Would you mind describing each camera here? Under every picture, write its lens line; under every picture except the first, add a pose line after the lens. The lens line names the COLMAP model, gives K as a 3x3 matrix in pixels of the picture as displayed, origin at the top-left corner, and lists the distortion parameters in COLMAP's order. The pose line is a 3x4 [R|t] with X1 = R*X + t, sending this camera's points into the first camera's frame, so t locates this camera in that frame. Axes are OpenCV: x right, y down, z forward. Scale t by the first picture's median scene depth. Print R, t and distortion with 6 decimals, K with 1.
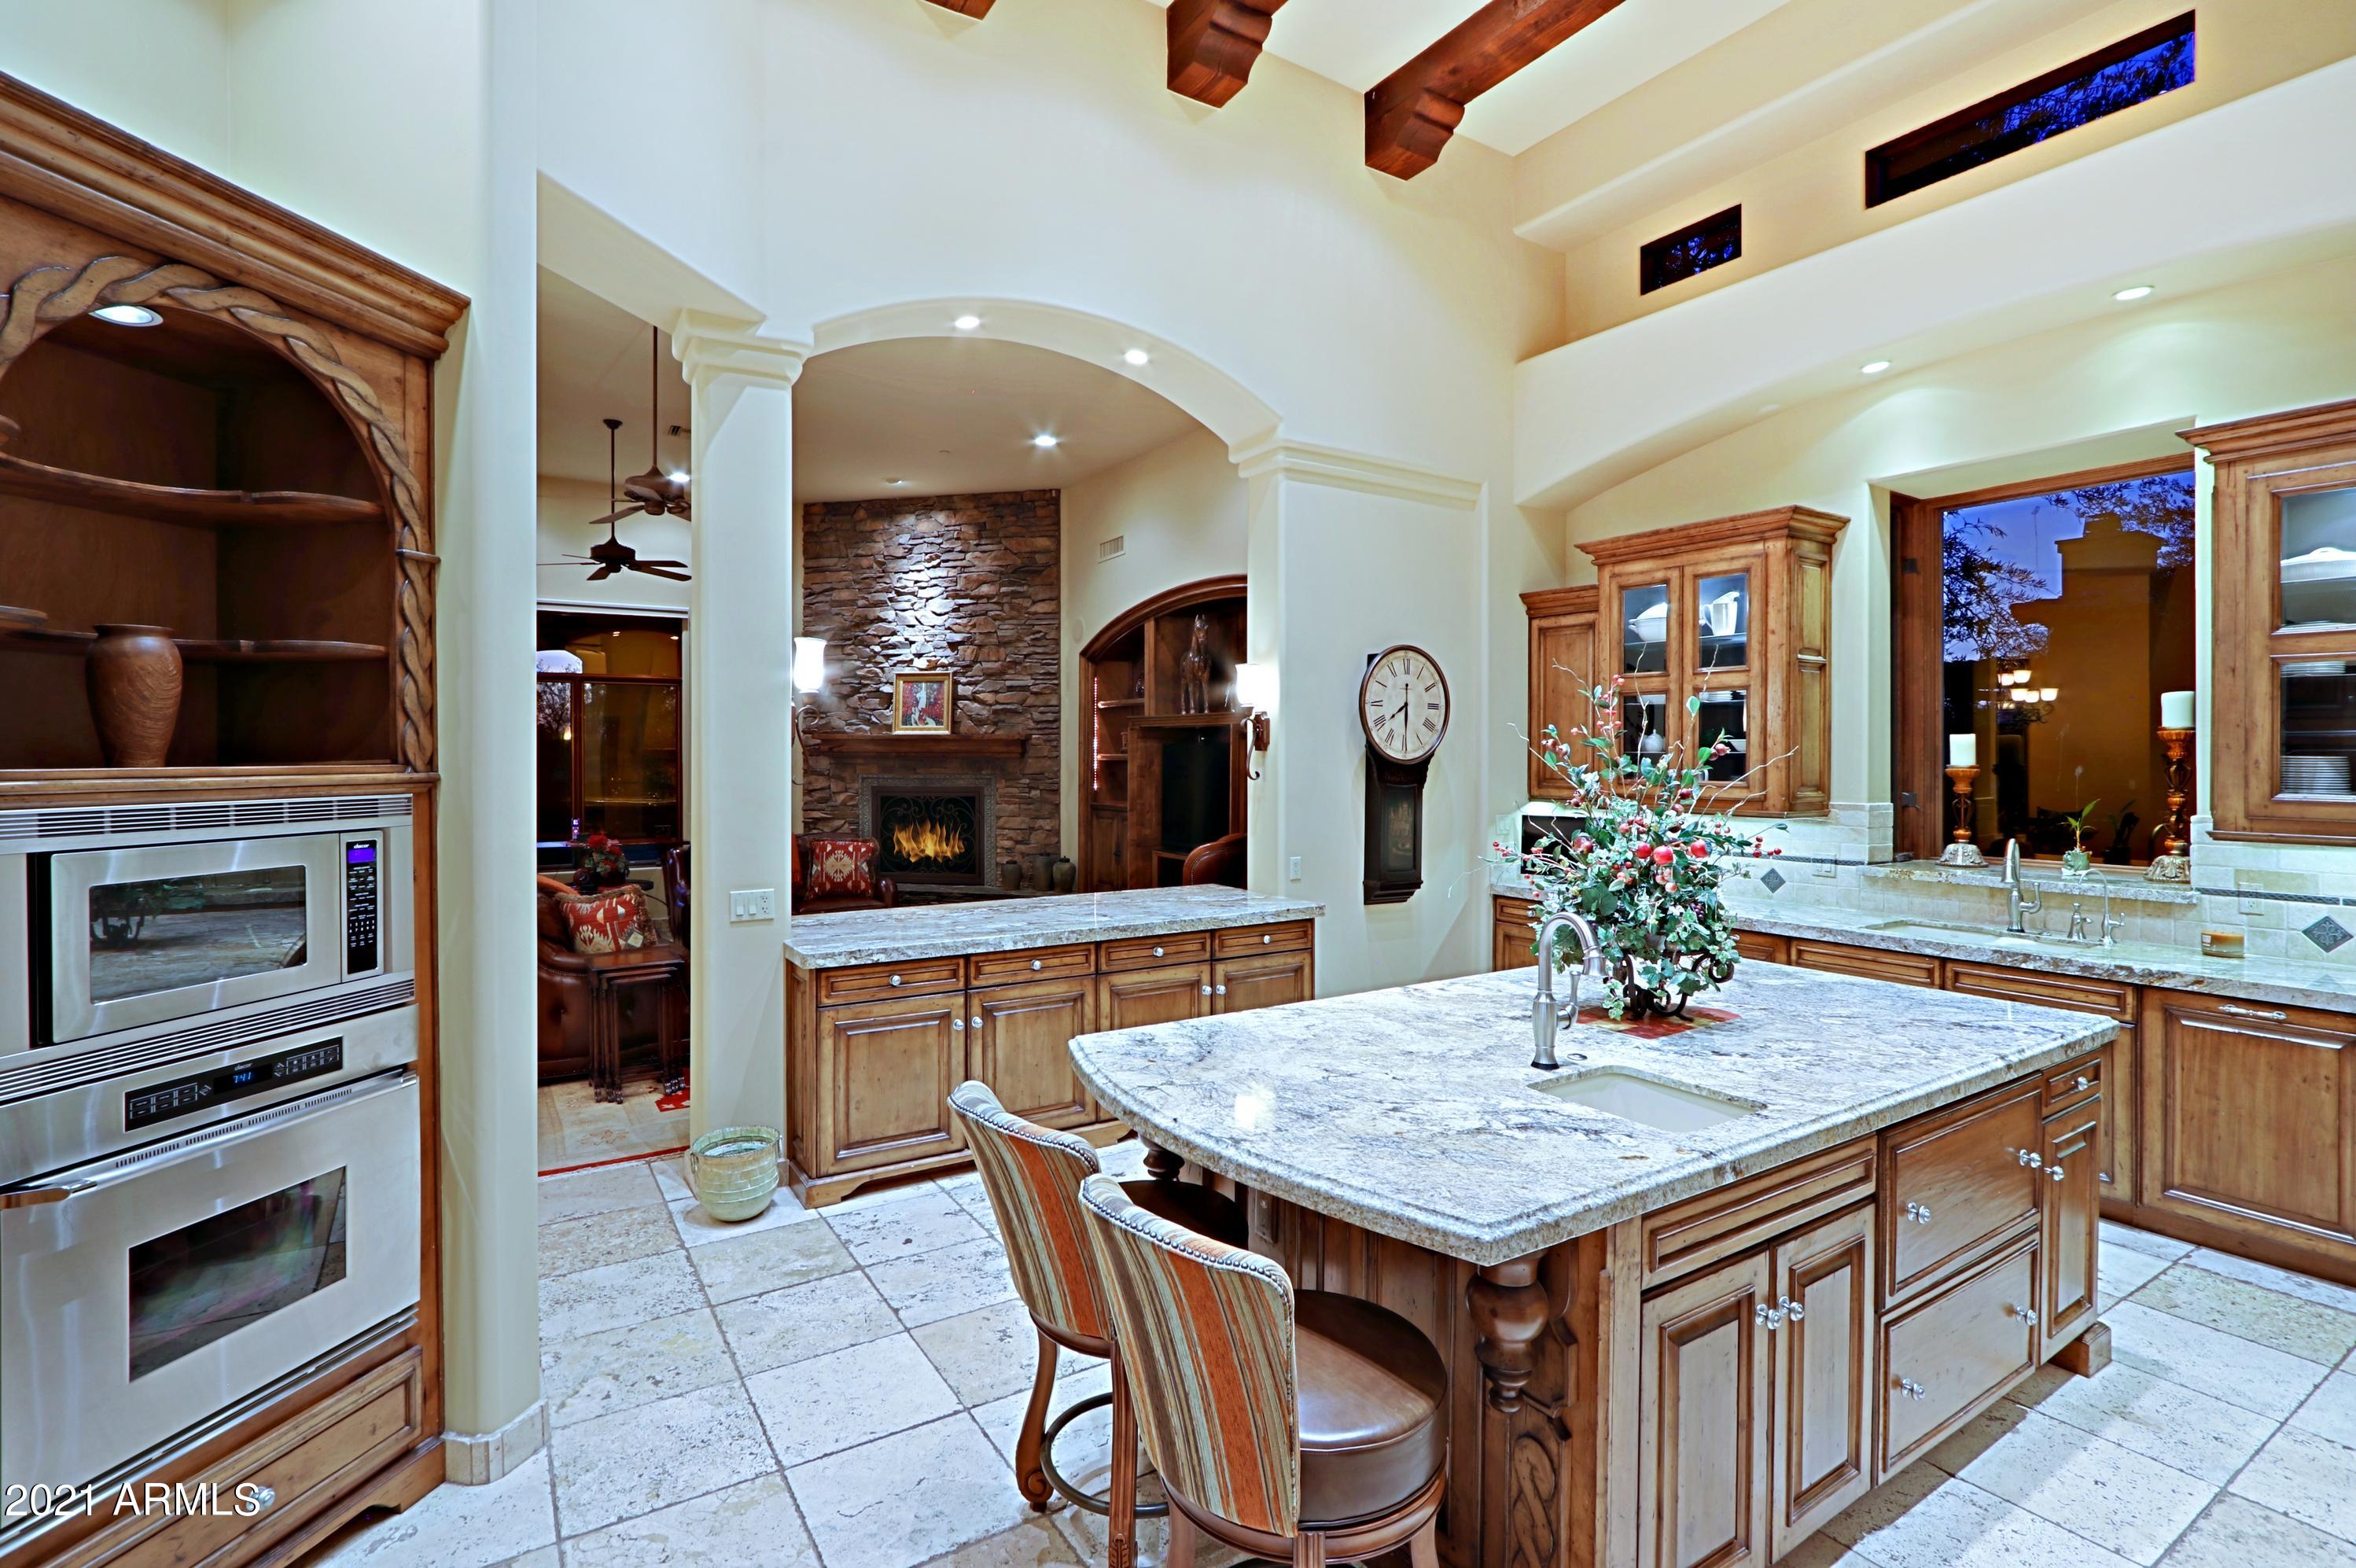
lens RADIAL K [[1090.9, 0, 1154.1], [0, 1090.9, 750.4], [0, 0, 1]] dist [-0.019364, 0.000233]
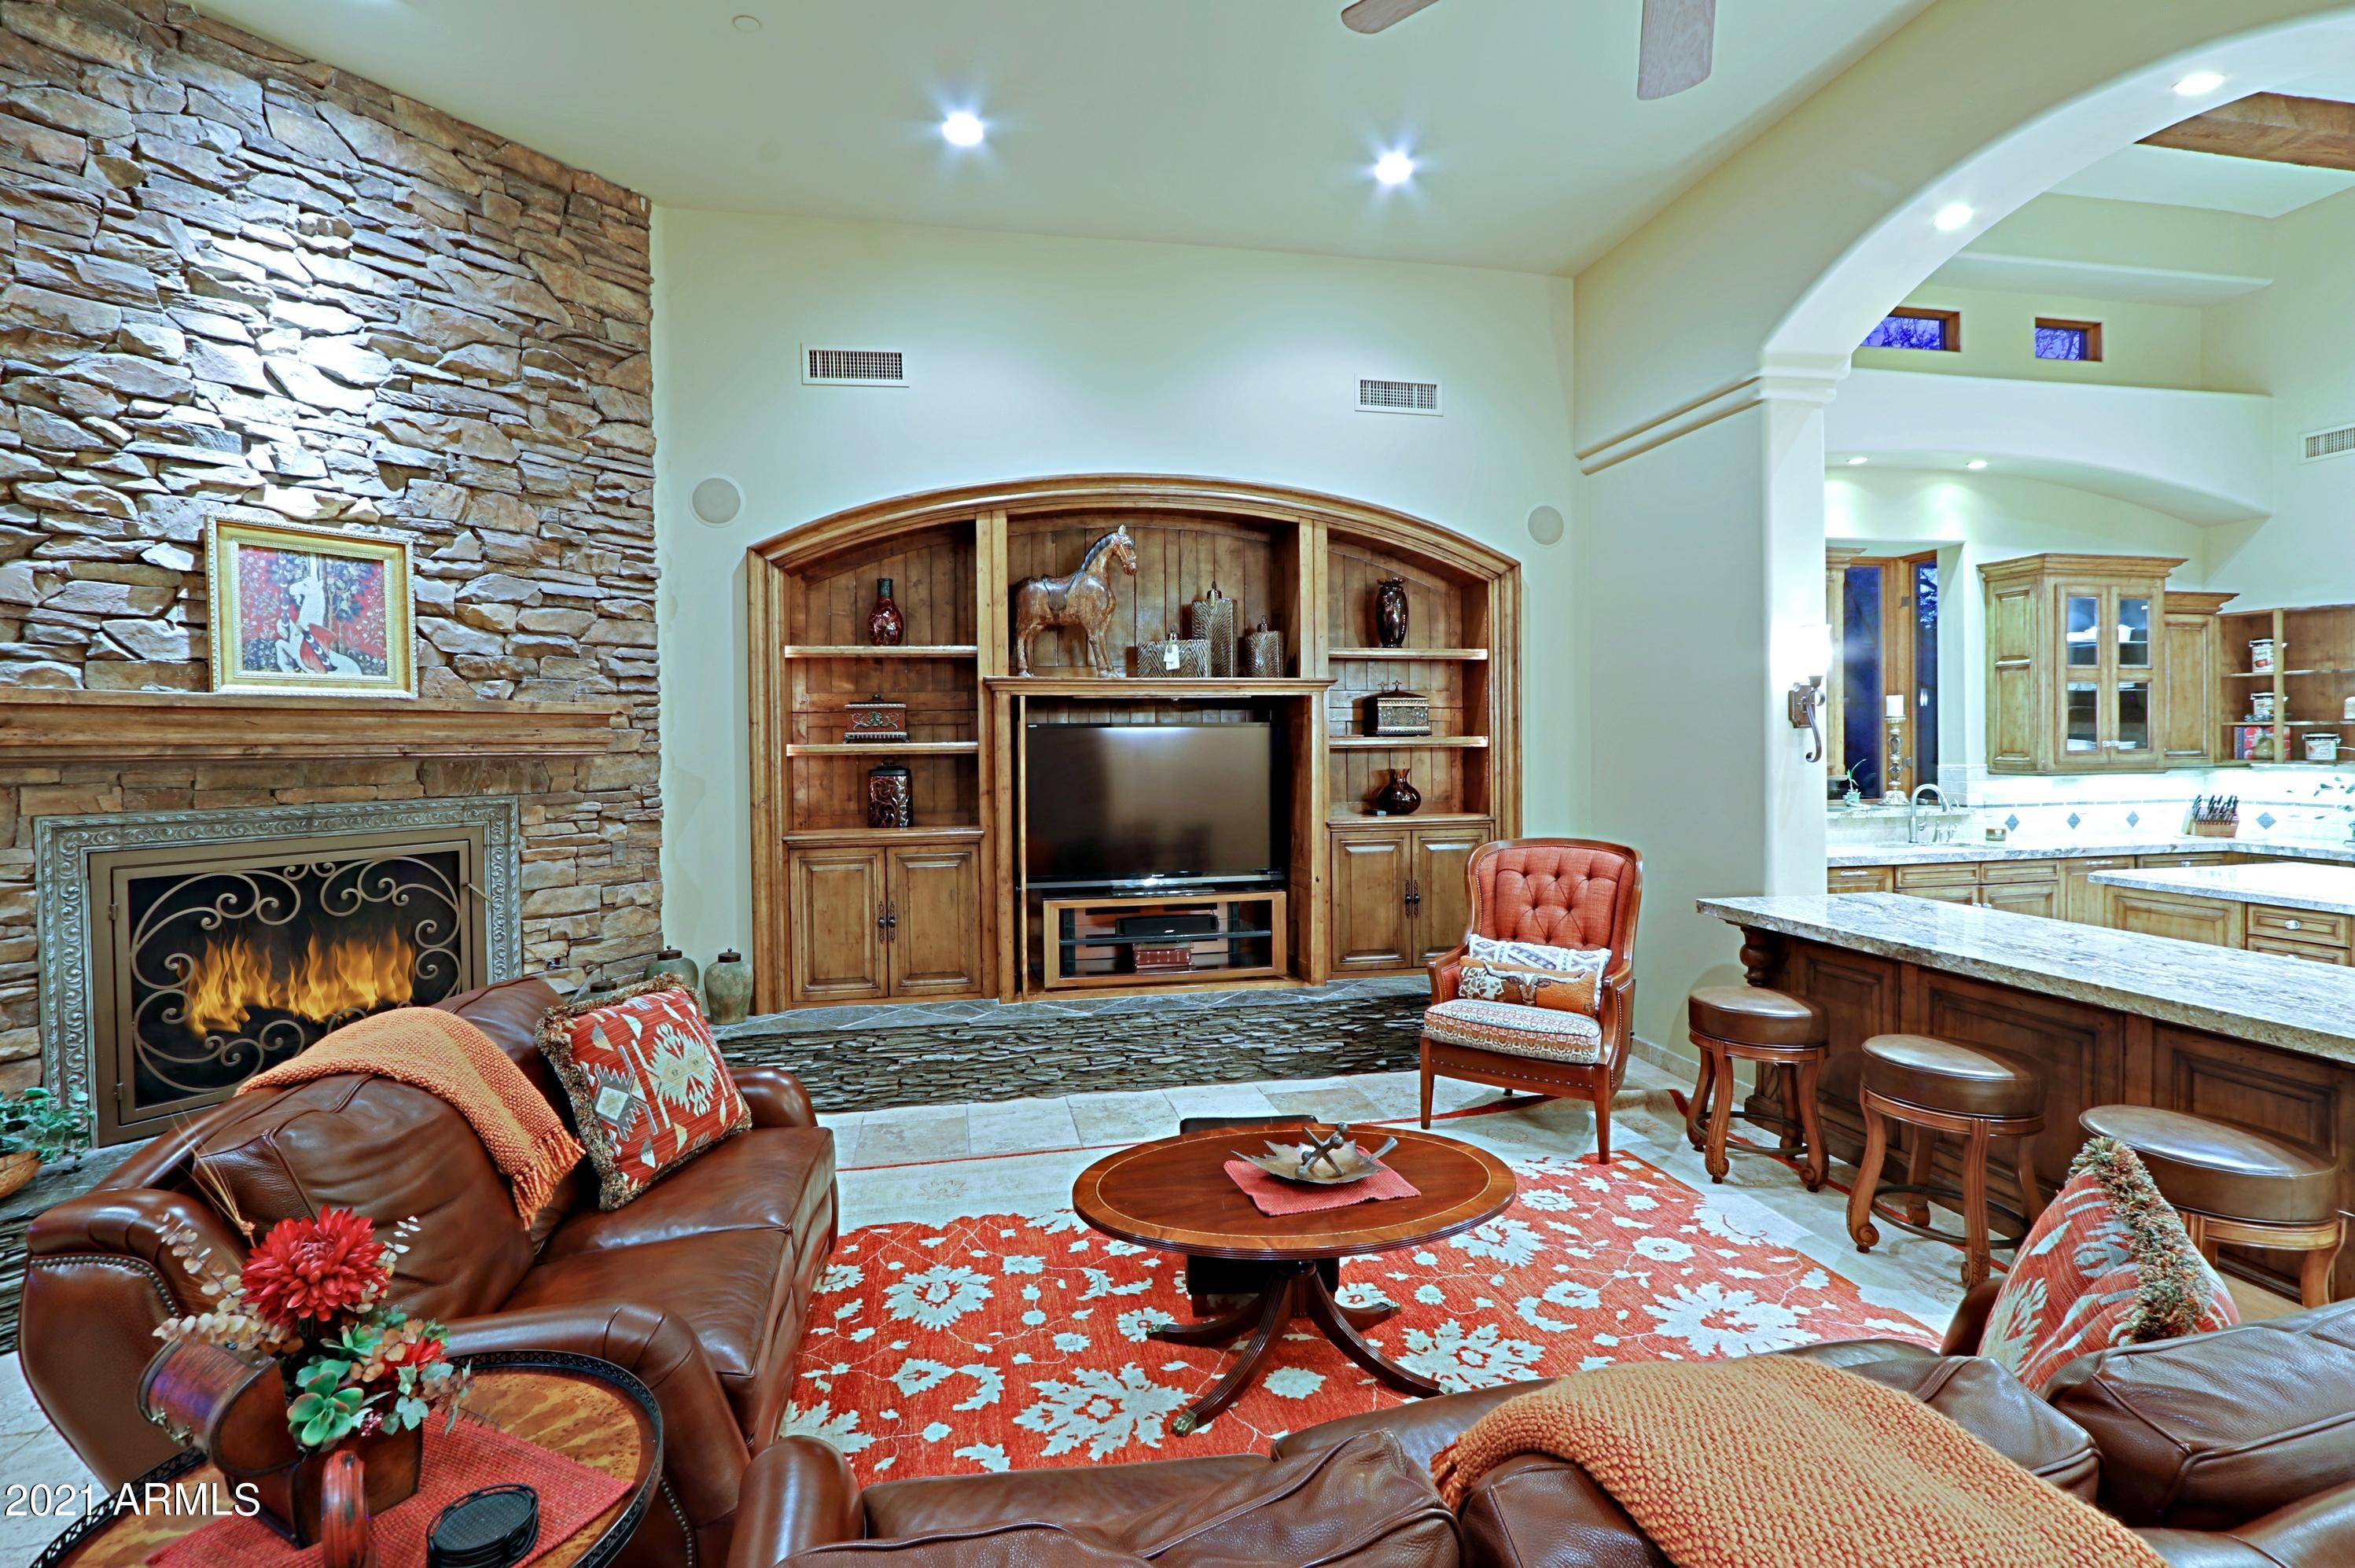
lens RADIAL K [[1102.2, 0, 1171.2], [0, 1102.2, 755.5], [0, 0, 1]] dist [-0.022309, 0.005573]
pose [[0.355264, -0.016328, 0.934623, -0.456862], [0.010870, 0.999852, 0.013335, 0.003445], [-0.934703, 0.005422, 0.355389, 0.601918]]
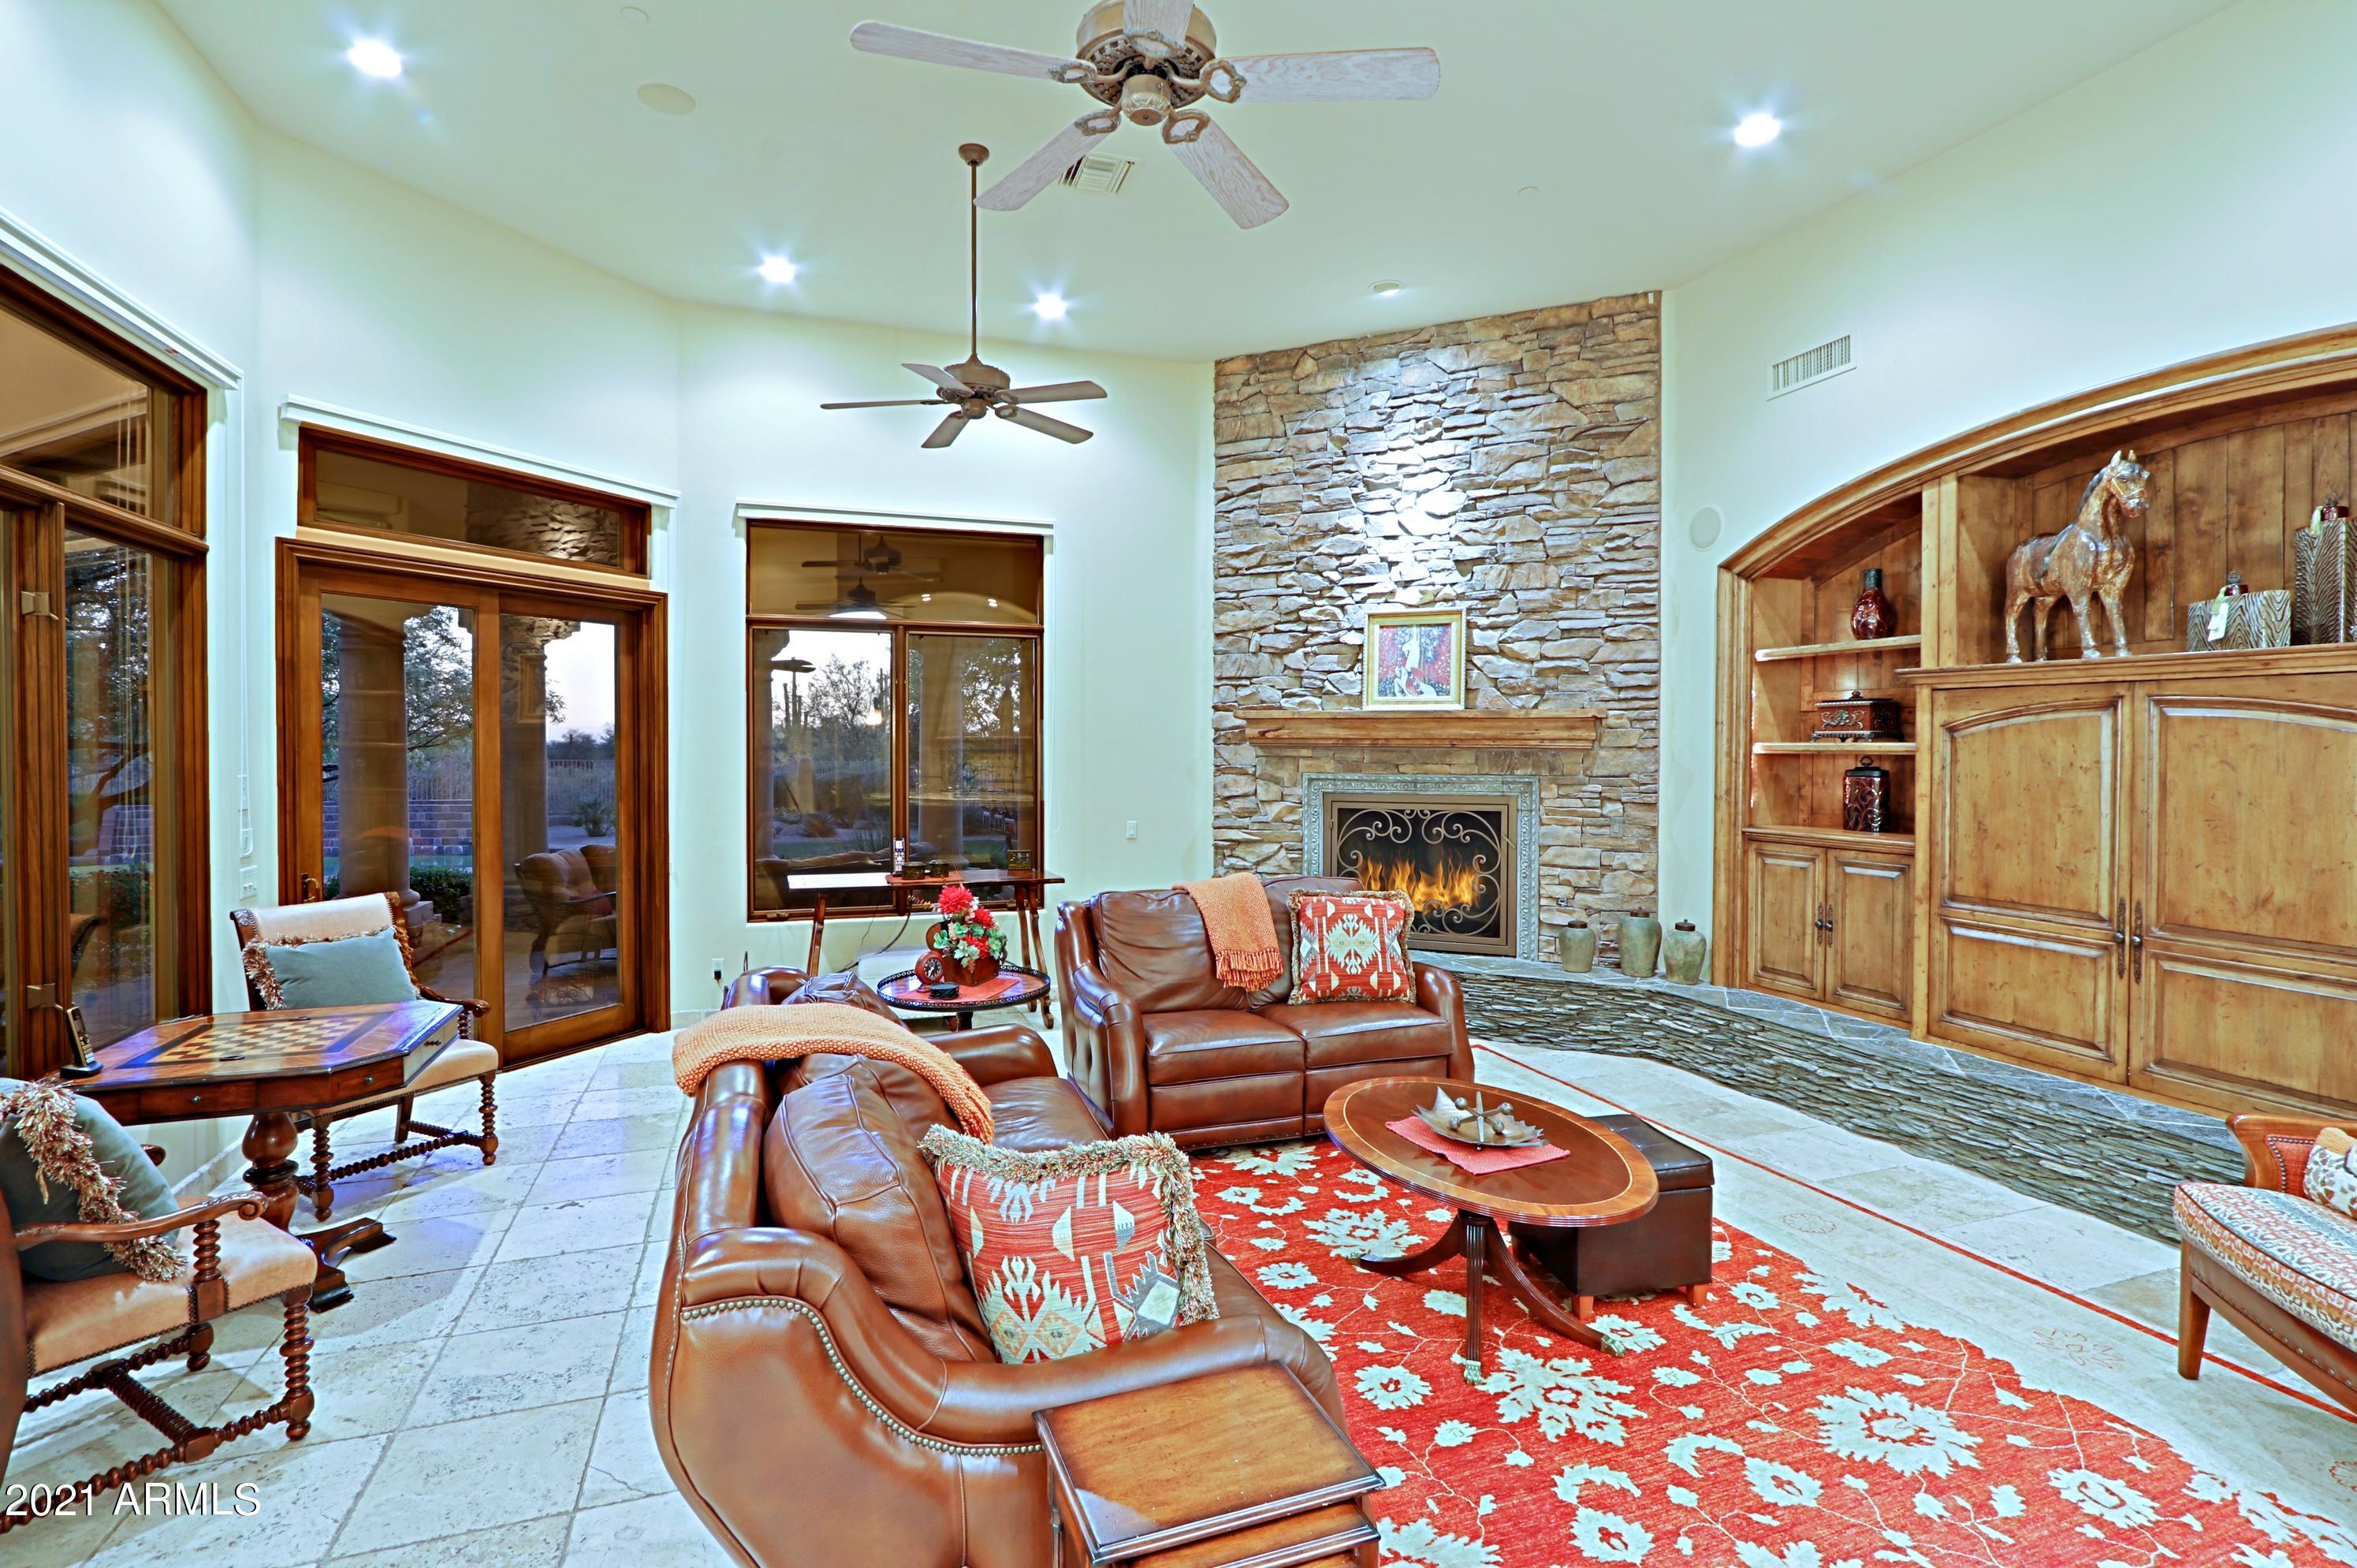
lens RADIAL K [[1103.1, 0, 1172.2], [0, 1103.1, 755.5], [0, 0, 1]] dist [-0.022309, 0.005573]
pose [[0.976765, 0.005159, -0.214250, -0.212943], [-0.002627, 0.999923, 0.012102, 0.003789], [0.214296, -0.011258, 0.976704, 0.359239]]
